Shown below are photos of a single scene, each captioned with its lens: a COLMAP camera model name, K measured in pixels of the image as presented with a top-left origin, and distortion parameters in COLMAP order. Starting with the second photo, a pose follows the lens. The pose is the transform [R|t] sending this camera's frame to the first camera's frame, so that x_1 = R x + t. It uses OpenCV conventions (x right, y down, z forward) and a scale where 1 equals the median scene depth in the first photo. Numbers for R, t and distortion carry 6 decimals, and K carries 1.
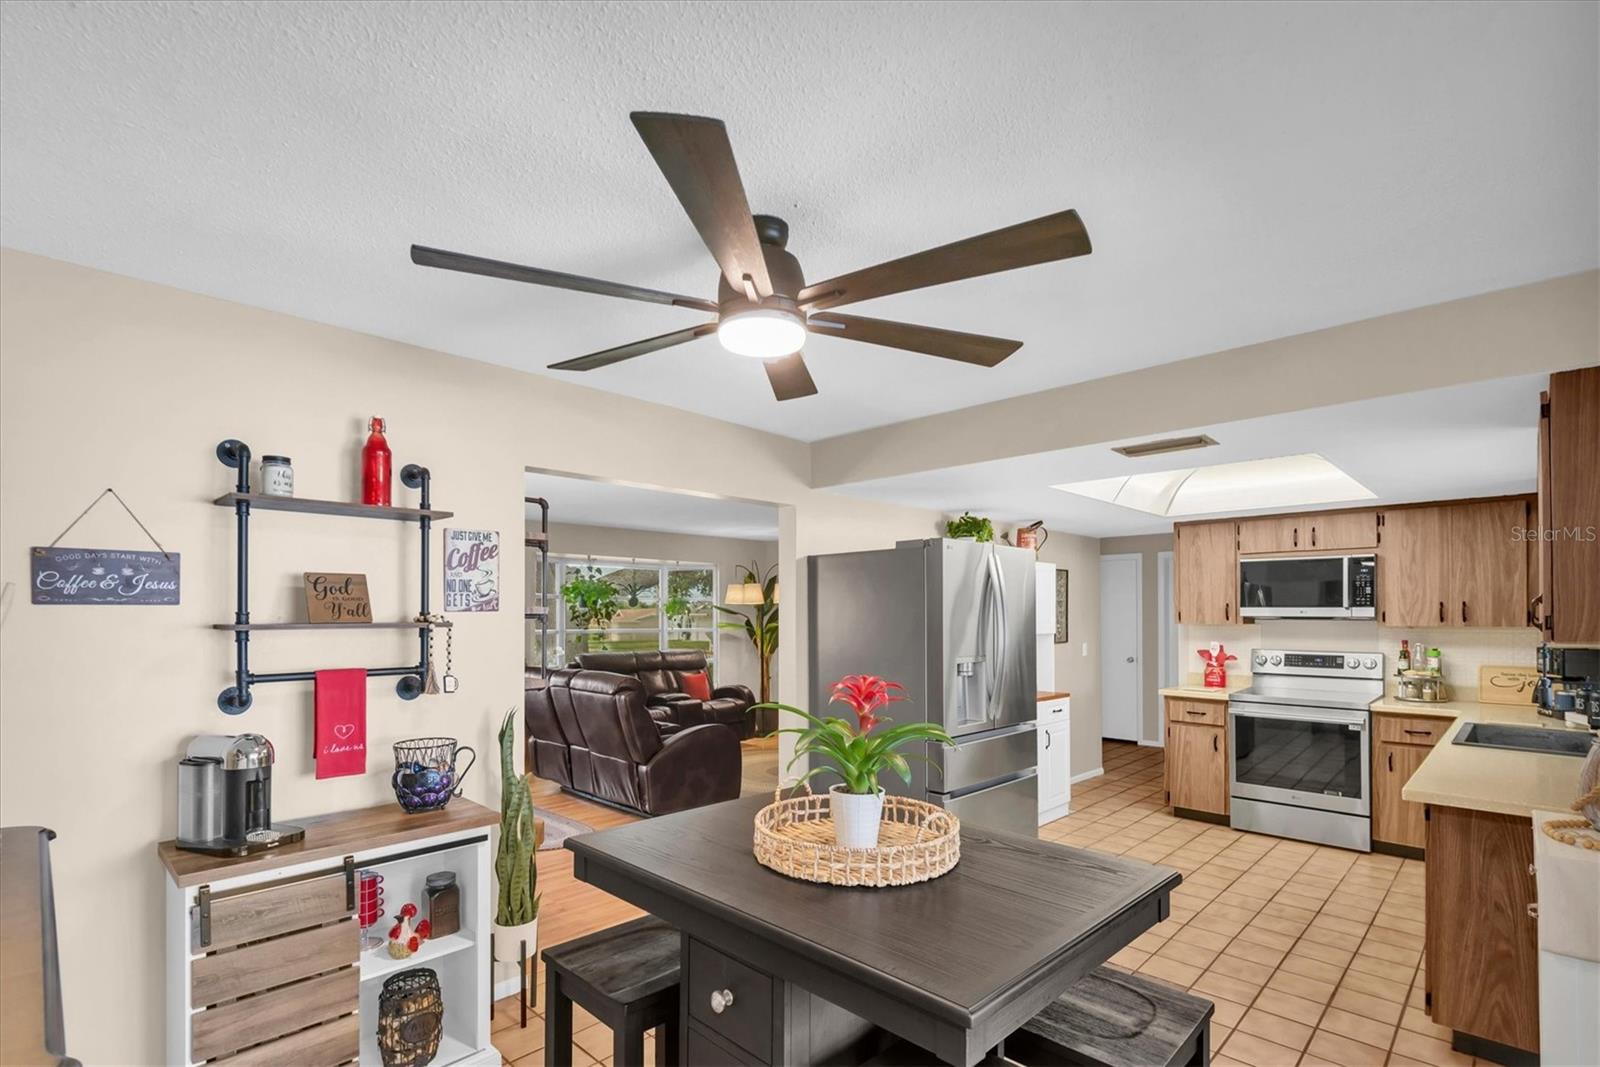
lens RADIAL K [[756.8, 0, 804.9], [0, 756.8, 605.8], [0, 0, 1]] dist [-0.000259, -0.000137]
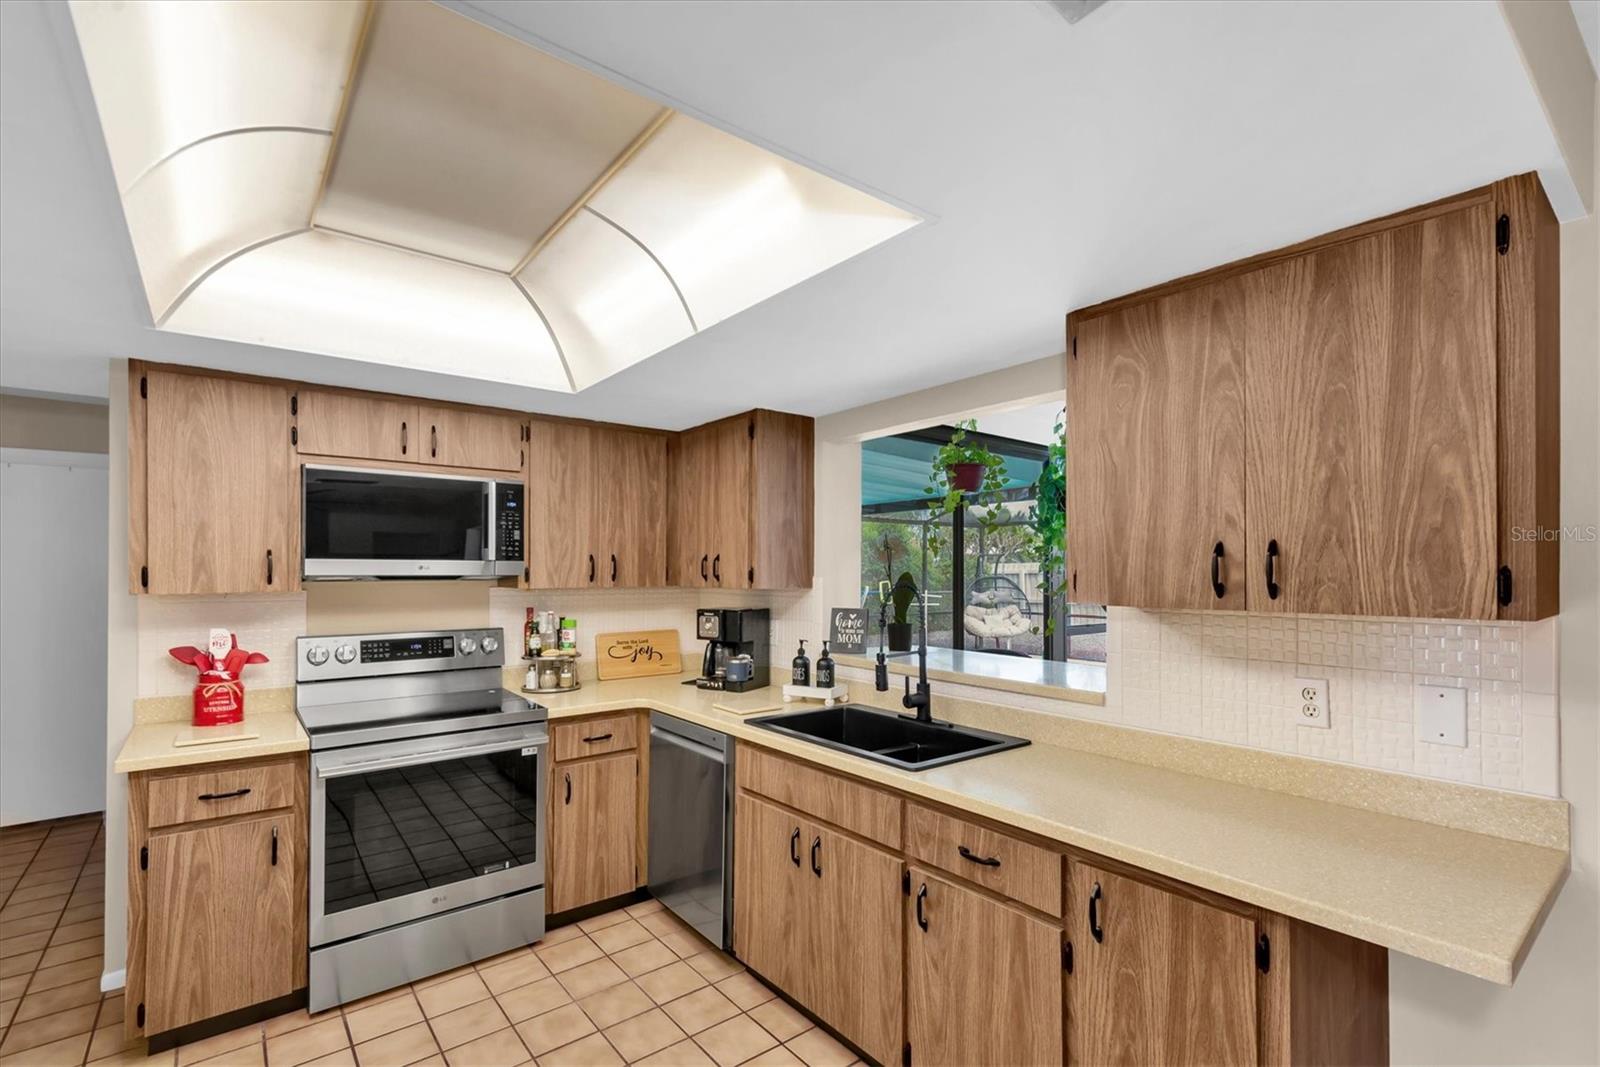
lens RADIAL K [[721.1, 0, 789.4], [0, 721.1, 568.4], [0, 0, 1]] dist [0.020822, -0.004754]
pose [[0.133446, 0.000720, 0.991056, 0.140231], [-0.009638, 0.999953, 0.000571, 0.005349], [-0.991009, -0.009628, 0.133447, 0.633692]]
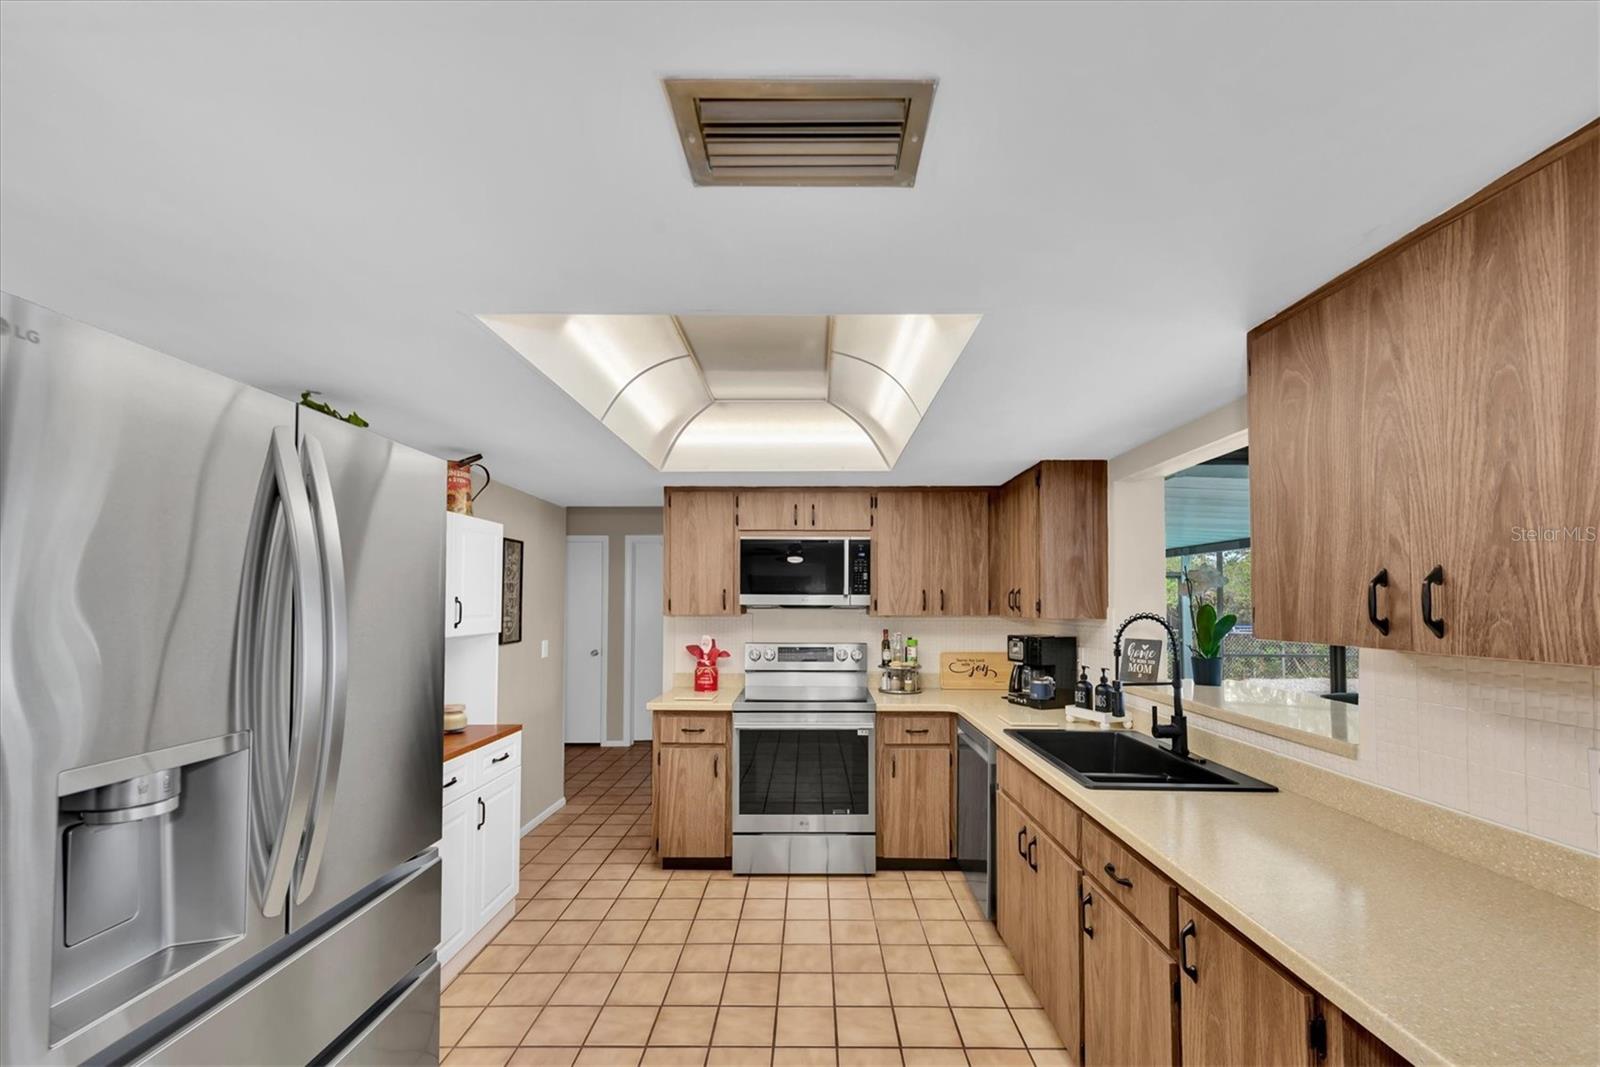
lens RADIAL K [[621.5, 0, 815.0], [0, 621.5, 584.3], [0, 0, 1]] dist [0.013471, -0.000546]
pose [[0.716551, 0.018975, 0.697276, 0.164621], [-0.007462, 0.999781, -0.019539, 0.003848], [-0.697495, 0.008798, 0.716536, 0.469533]]
